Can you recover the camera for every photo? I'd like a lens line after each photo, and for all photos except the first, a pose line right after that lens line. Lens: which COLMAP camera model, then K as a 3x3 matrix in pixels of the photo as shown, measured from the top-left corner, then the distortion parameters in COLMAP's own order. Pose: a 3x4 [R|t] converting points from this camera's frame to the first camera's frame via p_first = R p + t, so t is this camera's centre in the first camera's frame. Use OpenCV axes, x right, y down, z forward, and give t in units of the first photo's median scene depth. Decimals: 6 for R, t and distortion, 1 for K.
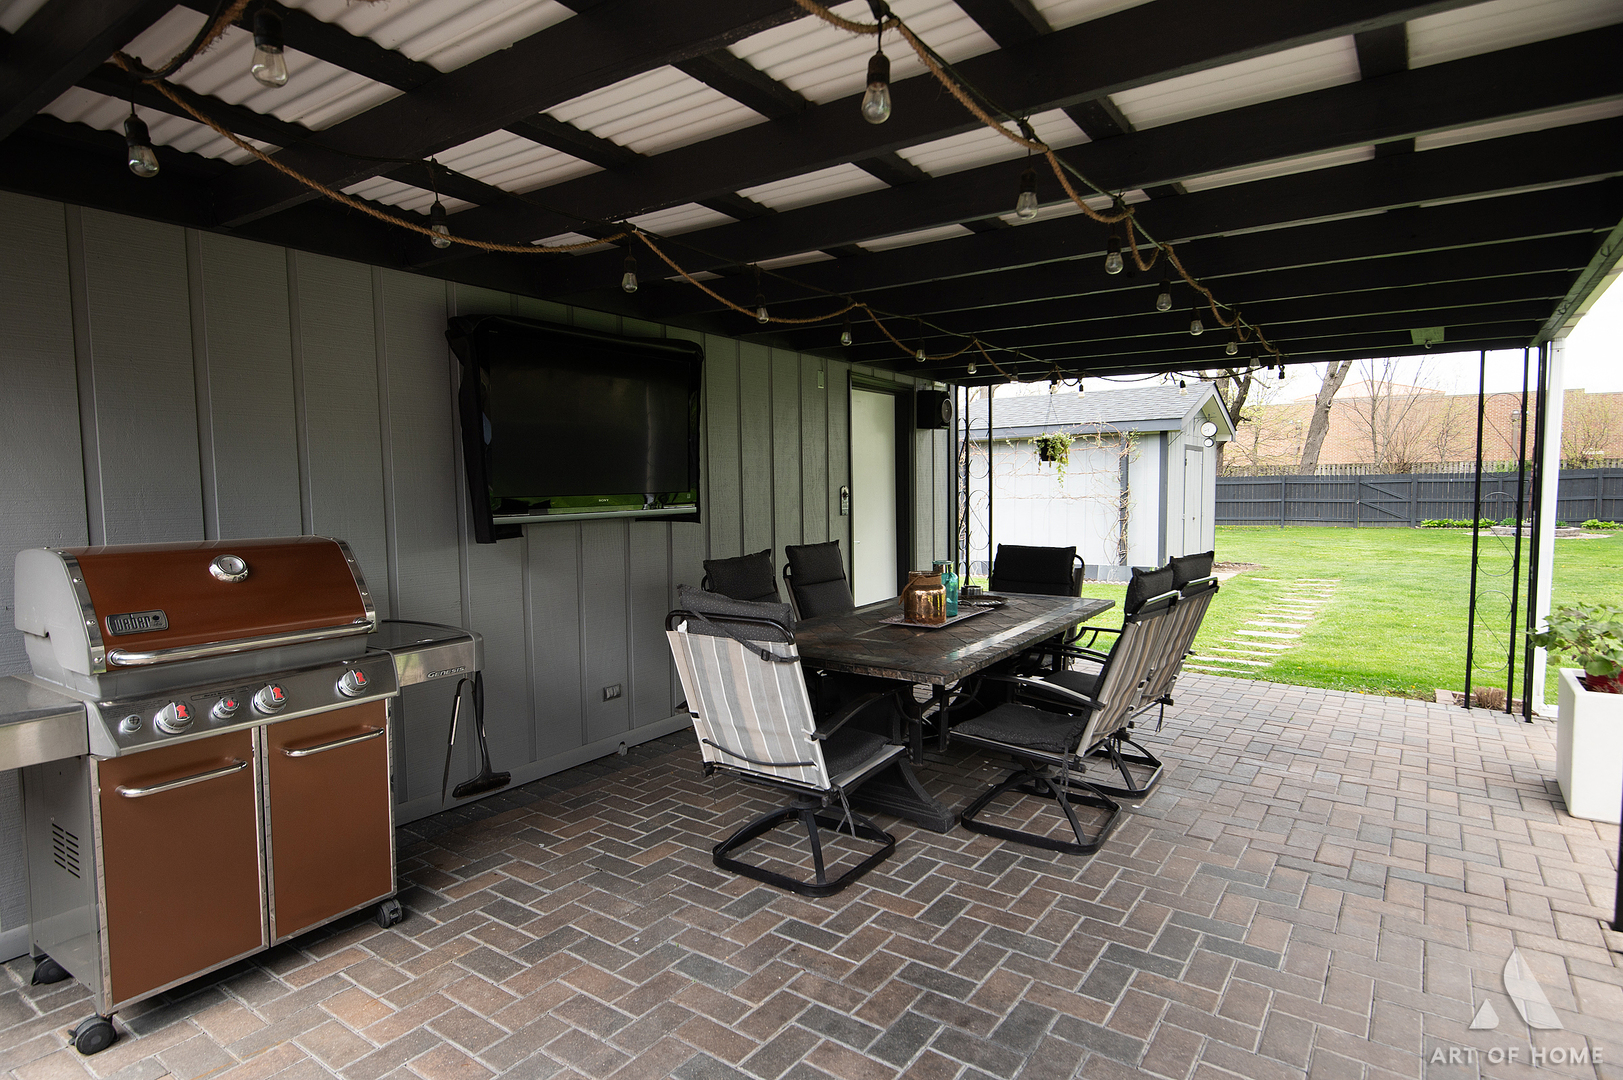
lens RADIAL K [[866.6, 0, 815.9], [0, 866.6, 540.4], [0, 0, 1]] dist [-0.010724, 0.000968]
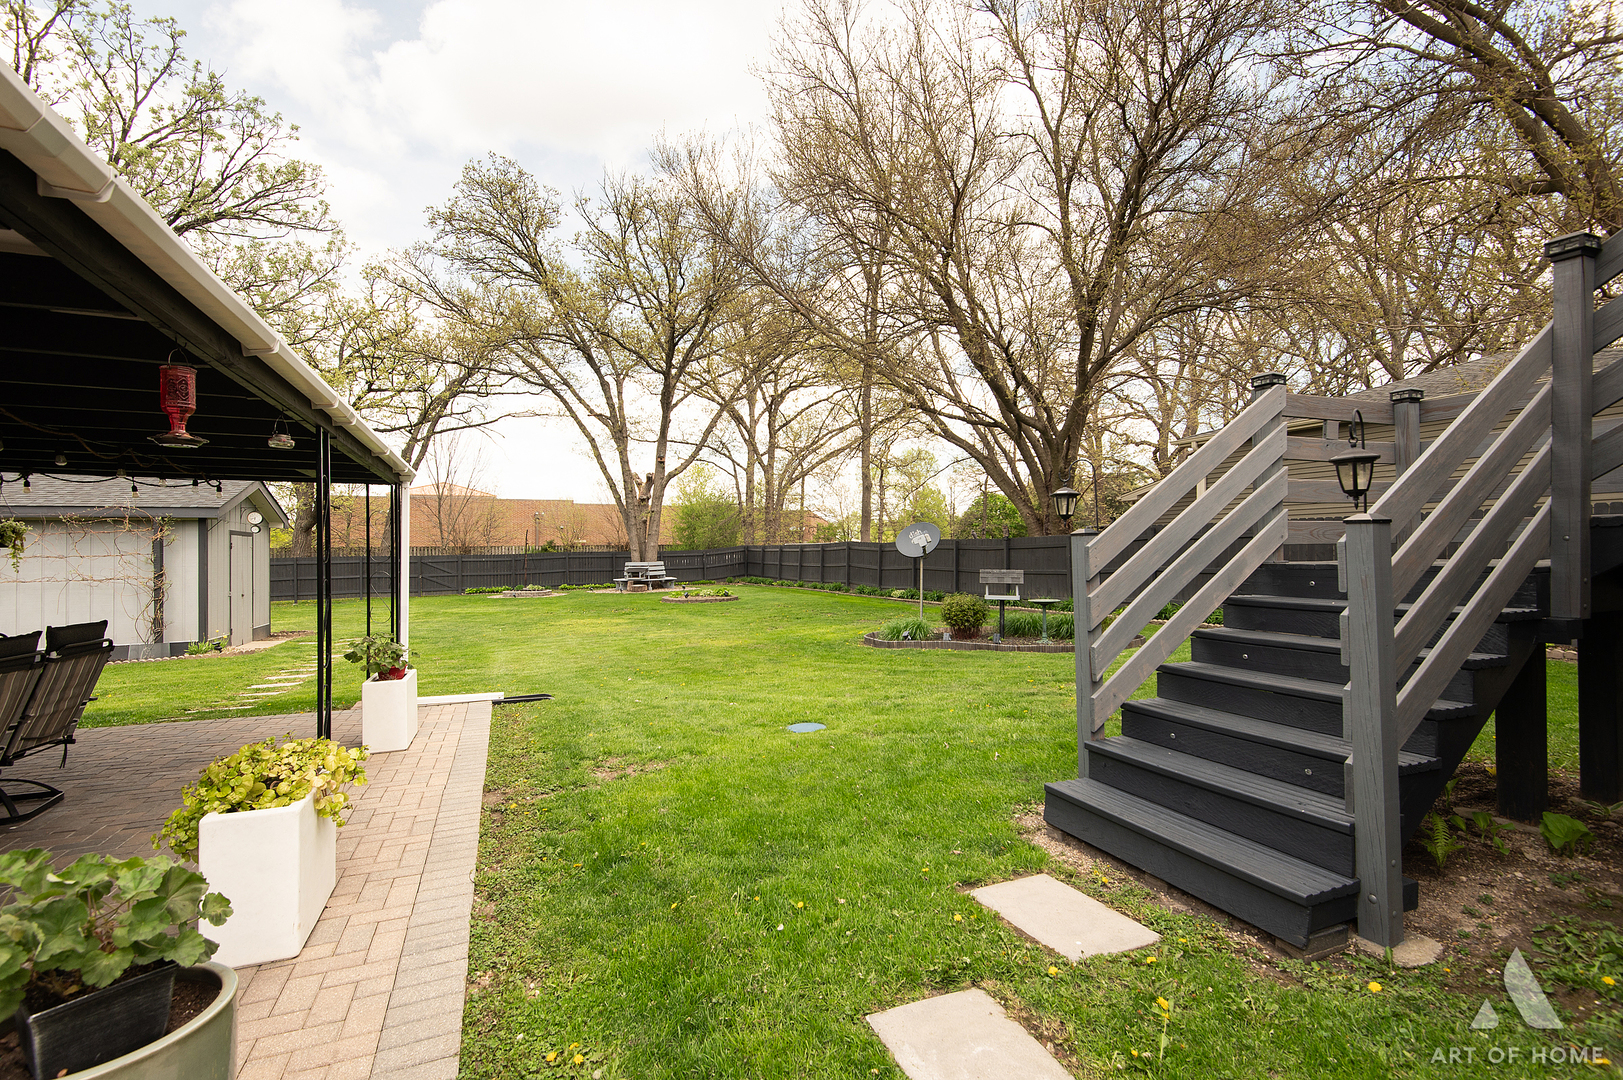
lens RADIAL K [[725.9, 0, 812.4], [0, 725.9, 539.0], [0, 0, 1]] dist [-0.001825, -0.001514]
pose [[0.524128, 0.020408, 0.851395, 0.019566], [0.062112, 0.996135, -0.062114, 0.006936], [-0.849372, 0.085437, 0.520834, -0.148018]]
